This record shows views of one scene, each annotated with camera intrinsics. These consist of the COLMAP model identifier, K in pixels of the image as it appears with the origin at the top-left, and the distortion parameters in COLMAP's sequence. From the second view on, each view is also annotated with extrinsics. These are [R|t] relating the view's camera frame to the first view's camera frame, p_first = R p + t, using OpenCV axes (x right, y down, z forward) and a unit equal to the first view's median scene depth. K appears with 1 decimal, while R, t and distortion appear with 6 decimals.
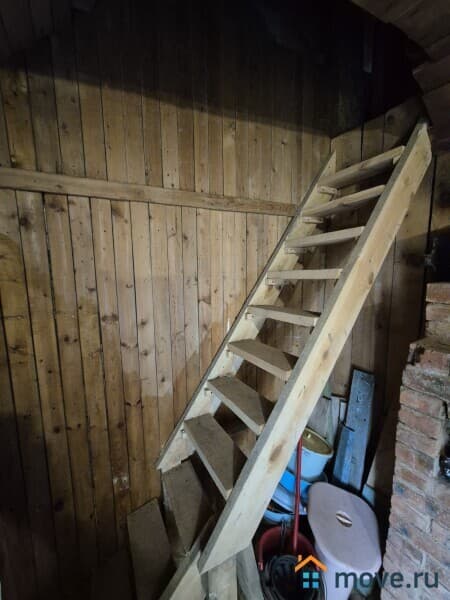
lens RADIAL K [[245.2, 0, 223.8], [0, 245.2, 298.3], [0, 0, 1]] dist [0.000567, -0.001082]
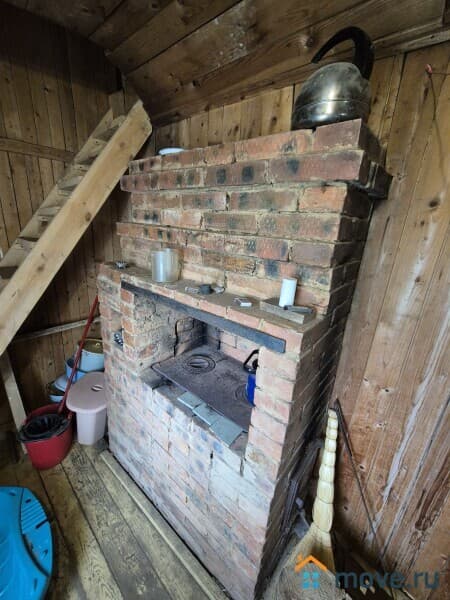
lens RADIAL K [[245.2, 0, 225.2], [0, 245.2, 301.4], [0, 0, 1]] dist [0.000567, -0.001082]
pose [[0.954373, -0.012030, 0.298376, 0.671470], [-0.041136, 0.984366, 0.171263, 0.087577], [-0.295771, -0.175723, 0.938957, -0.446465]]
